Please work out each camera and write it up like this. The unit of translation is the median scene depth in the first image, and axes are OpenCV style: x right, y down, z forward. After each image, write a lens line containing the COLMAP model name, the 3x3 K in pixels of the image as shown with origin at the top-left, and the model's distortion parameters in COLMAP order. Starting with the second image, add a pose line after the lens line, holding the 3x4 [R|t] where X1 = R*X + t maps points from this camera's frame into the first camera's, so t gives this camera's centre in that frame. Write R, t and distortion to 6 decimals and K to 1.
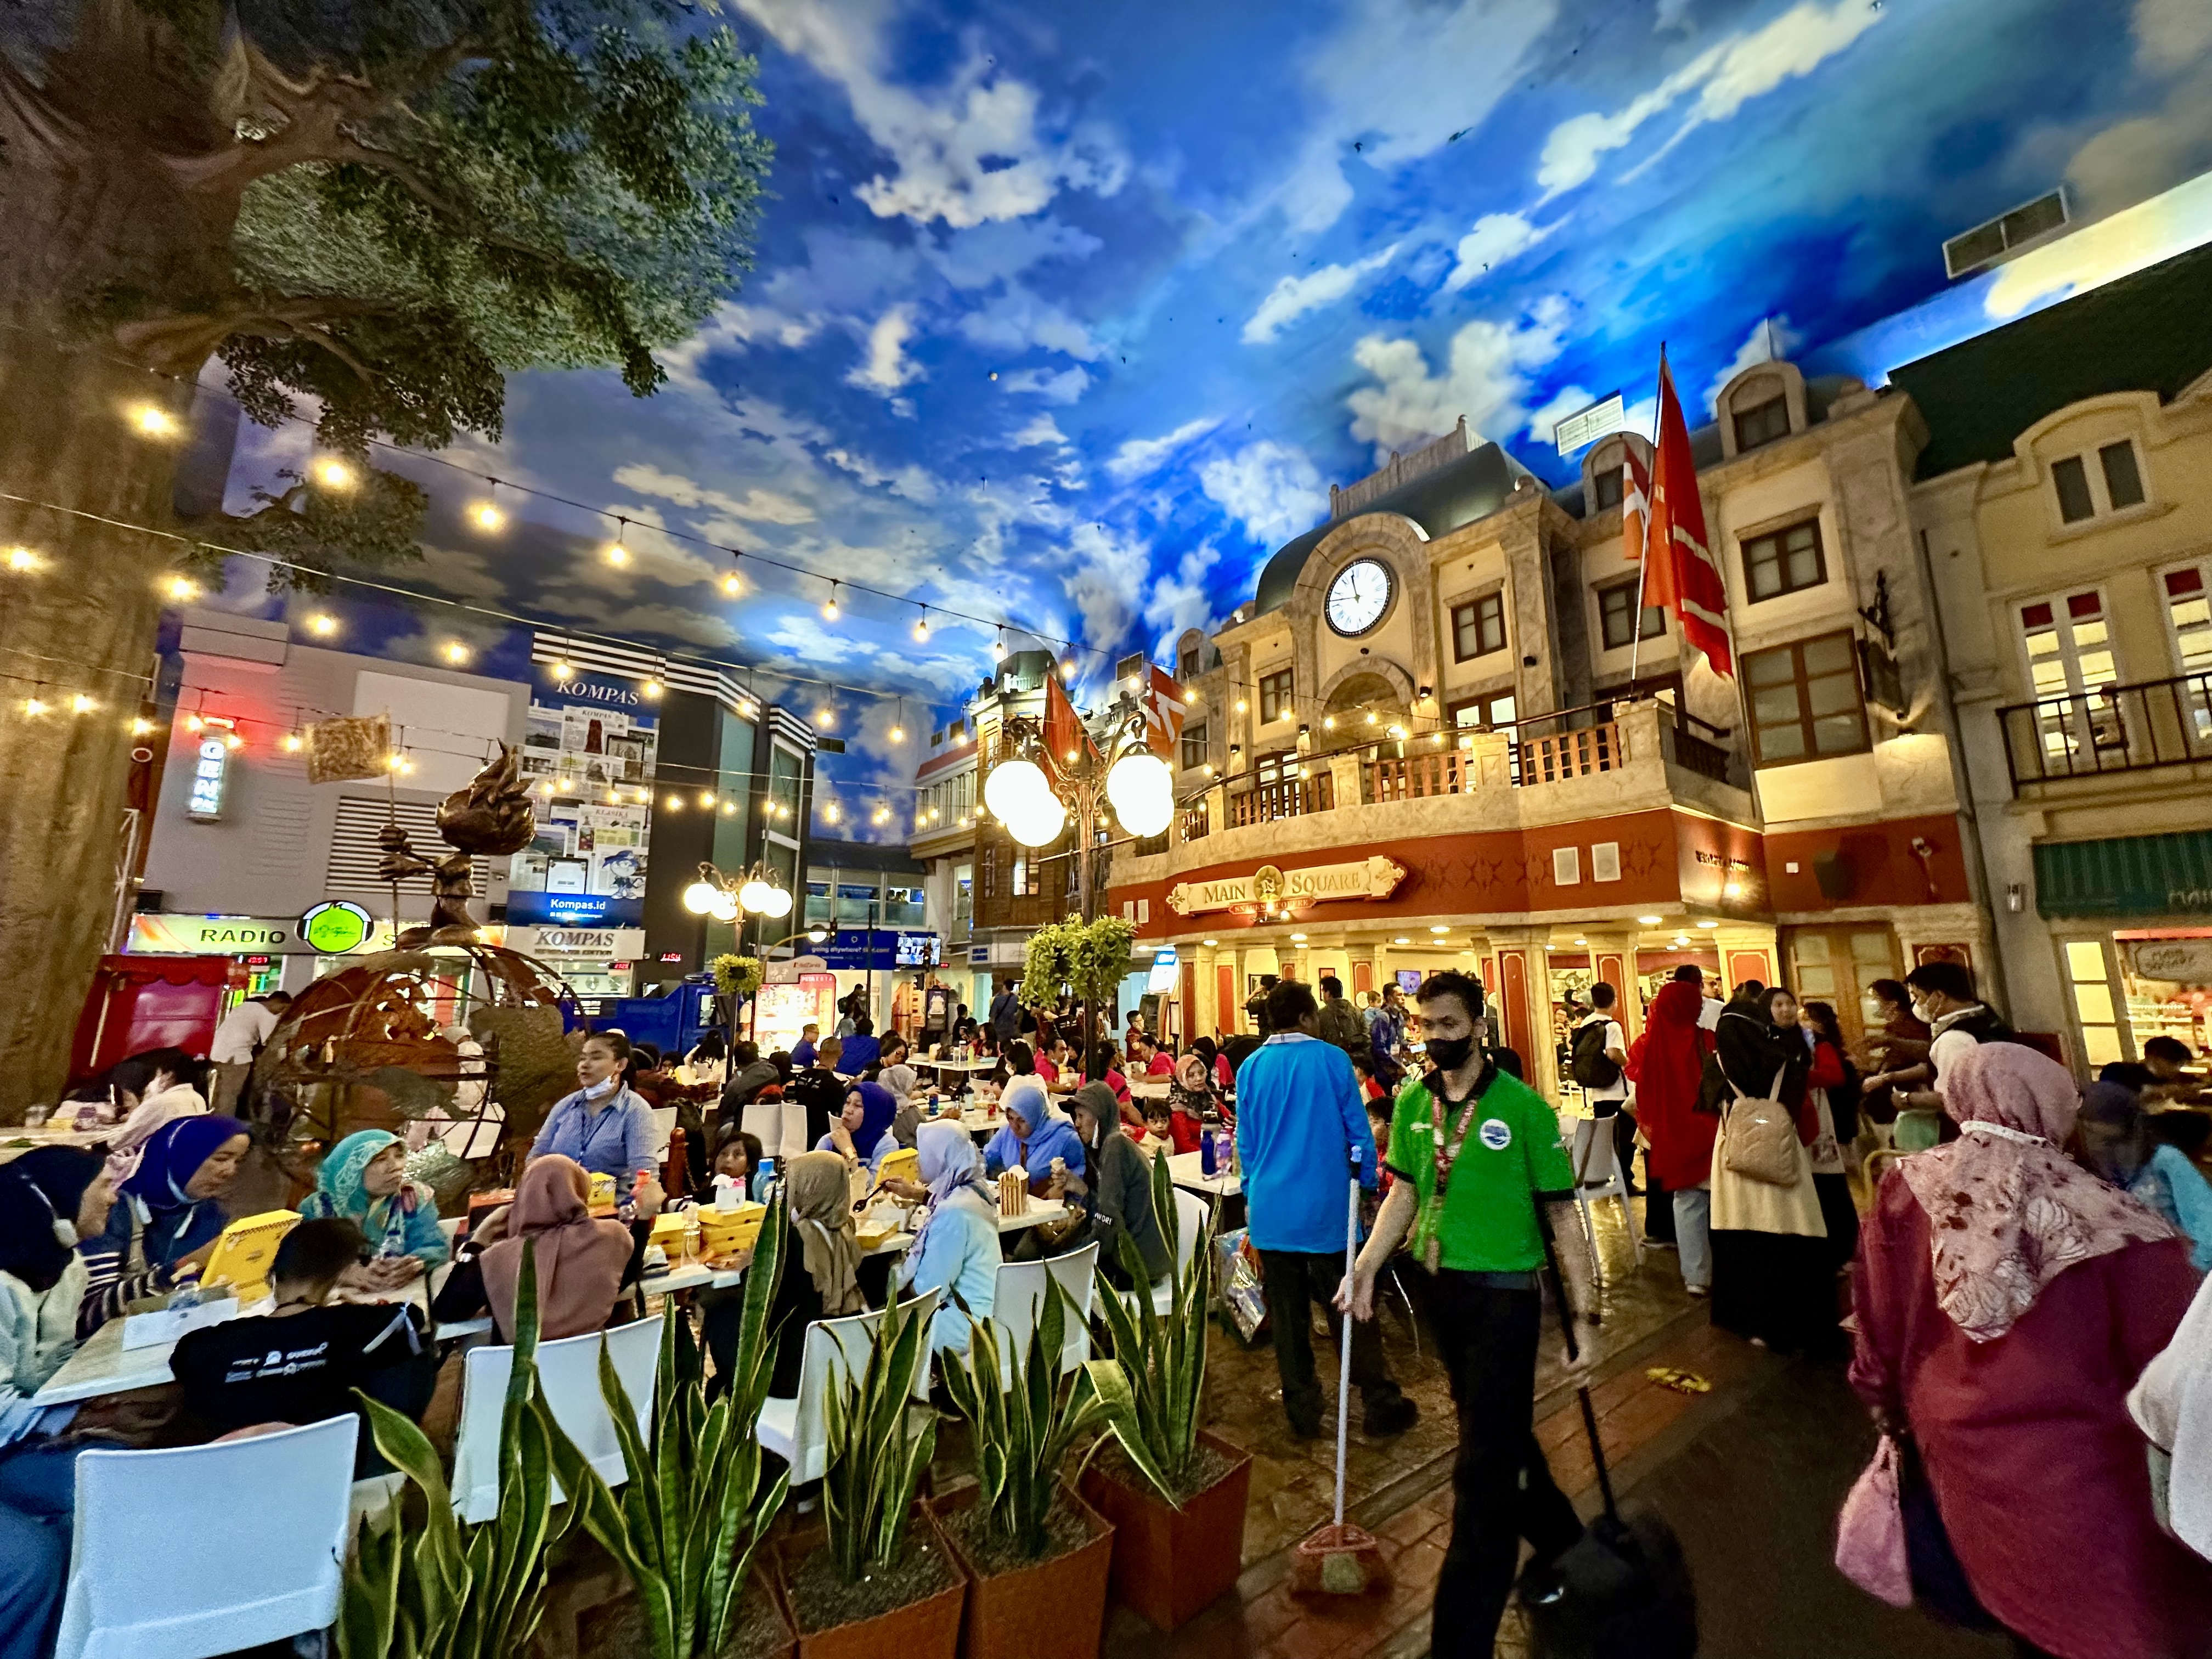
lens RADIAL K [[883.4, 0, 1104.5], [0, 883.4, 830.1], [0, 0, 1]] dist [-0.003000, -0.000156]
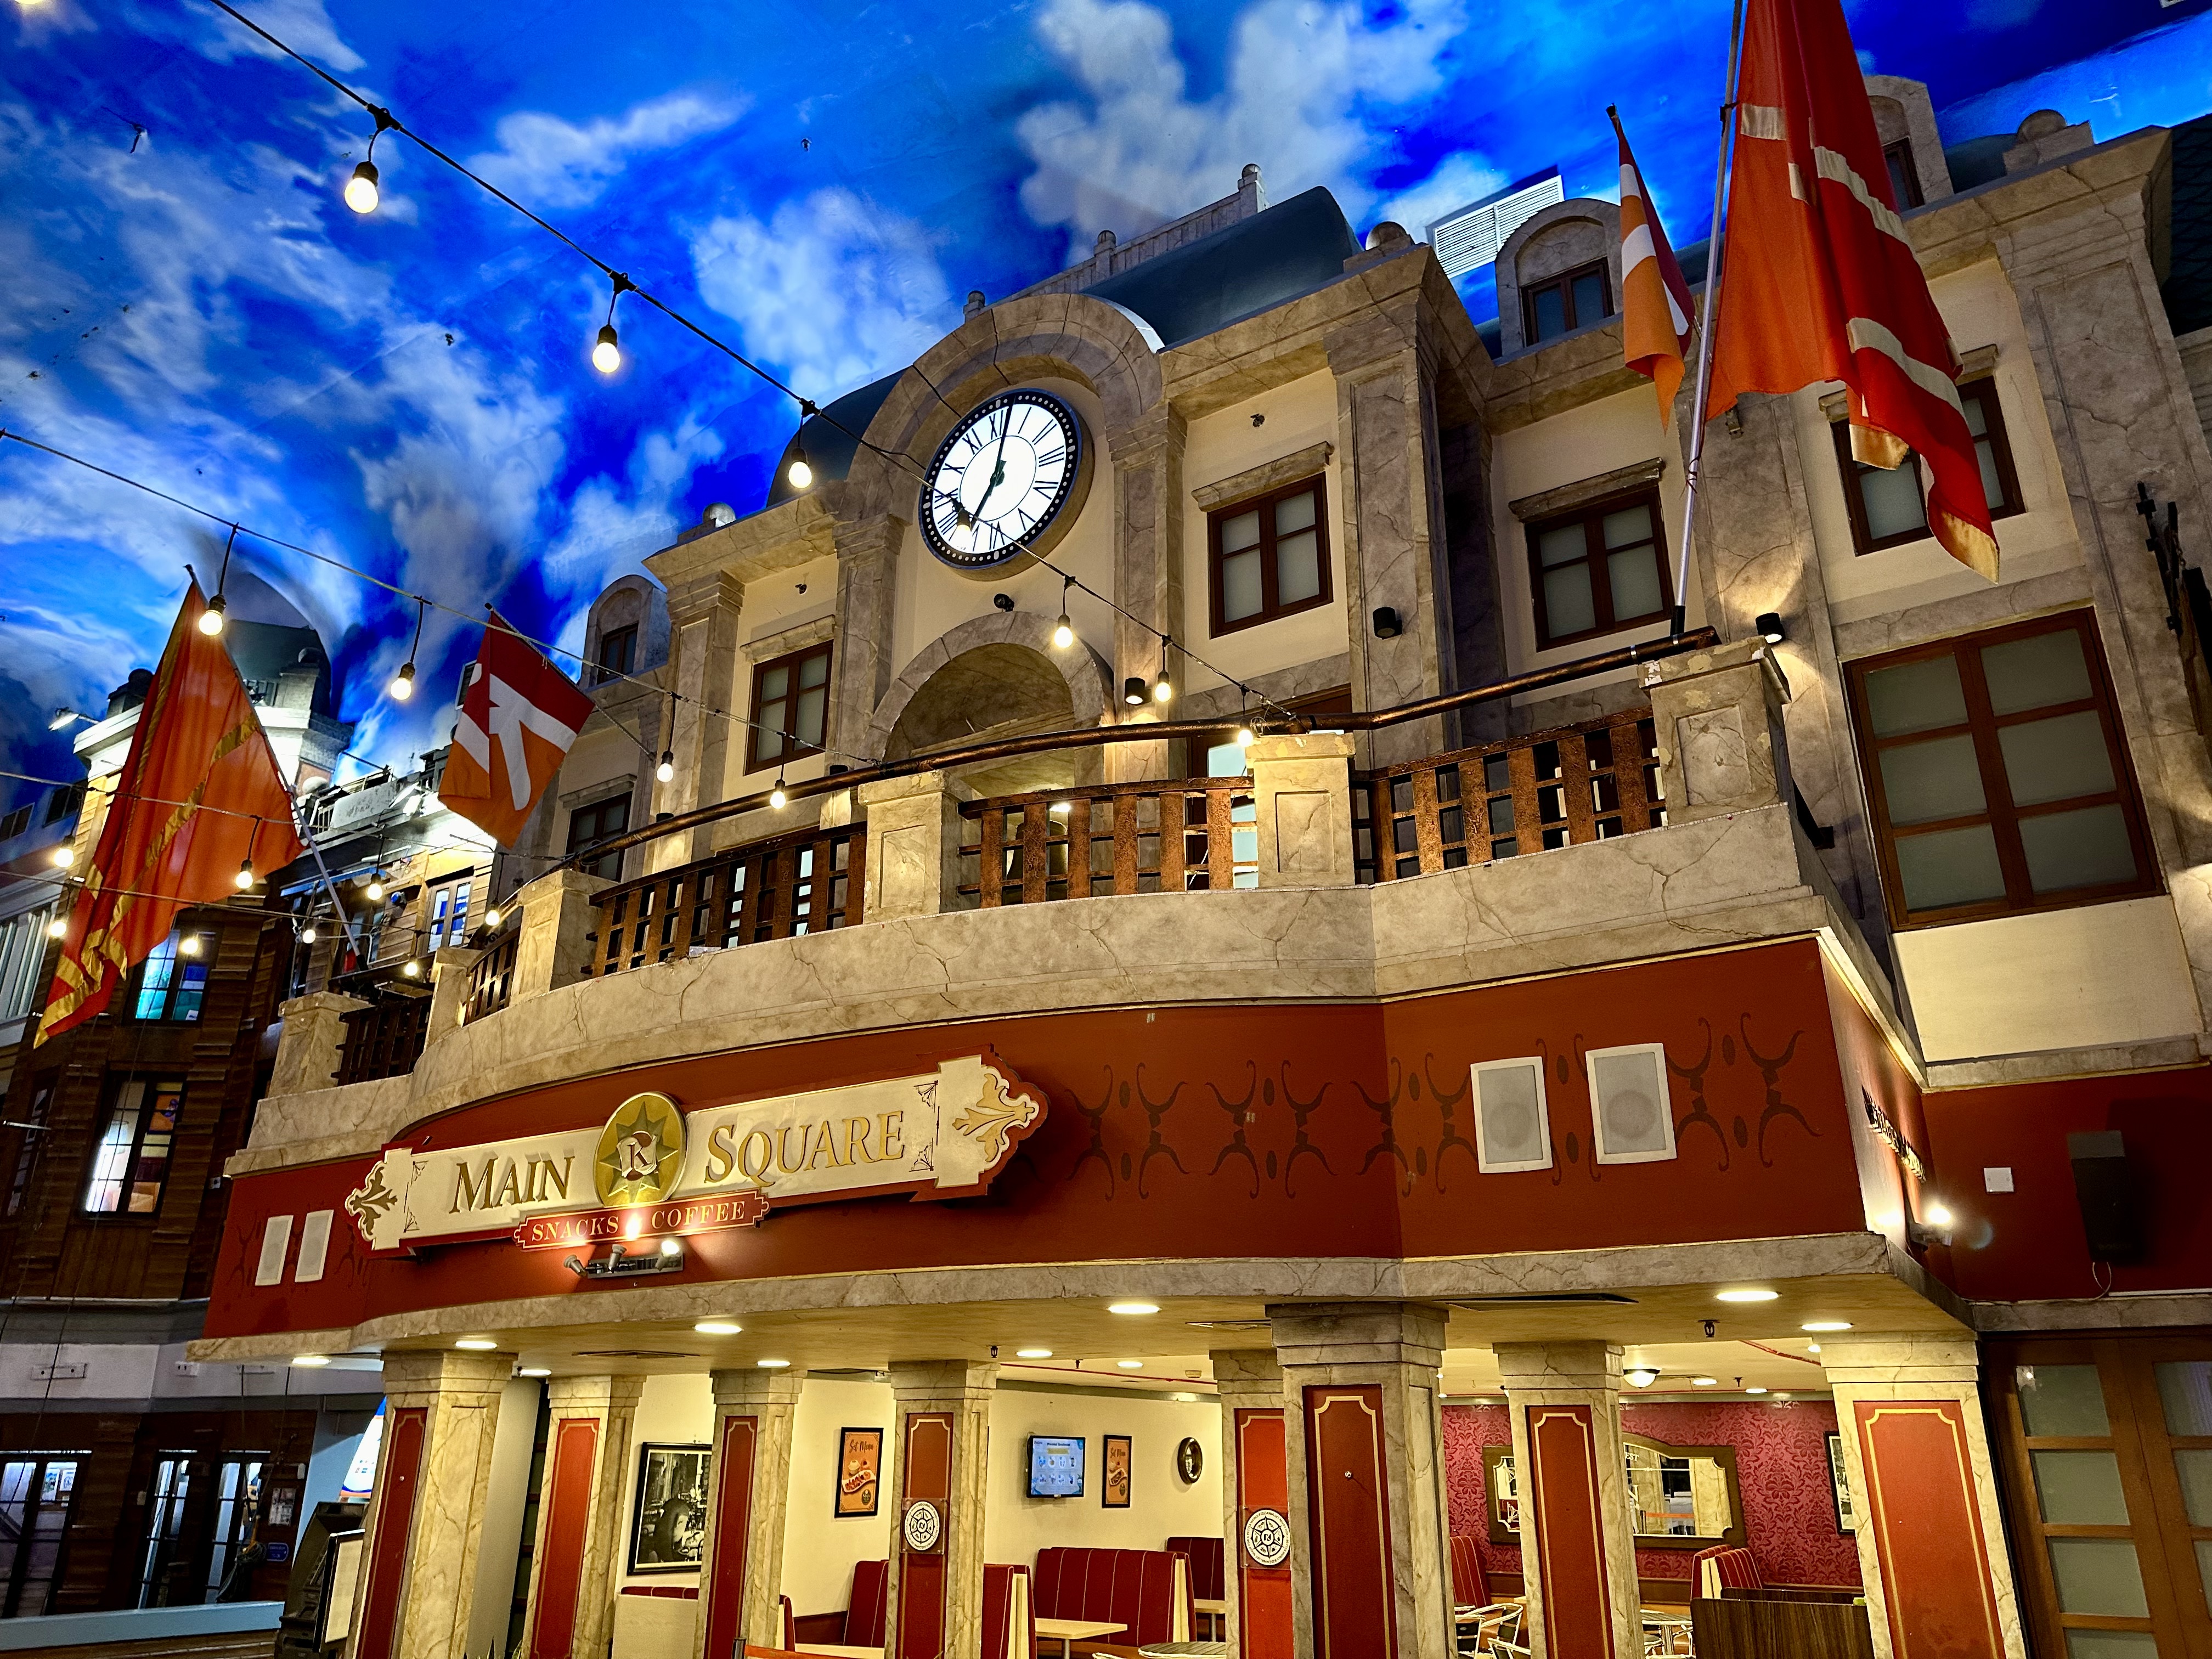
lens RADIAL K [[1559.6, 0, 1102.3], [0, 1559.6, 829.2], [0, 0, 1]] dist [0.028957, -0.022603]
pose [[0.941576, 0.134104, 0.308950, 0.141492], [-0.067076, 0.973601, -0.218178, 0.055771], [-0.330053, 0.184708, 0.925715, 0.371583]]
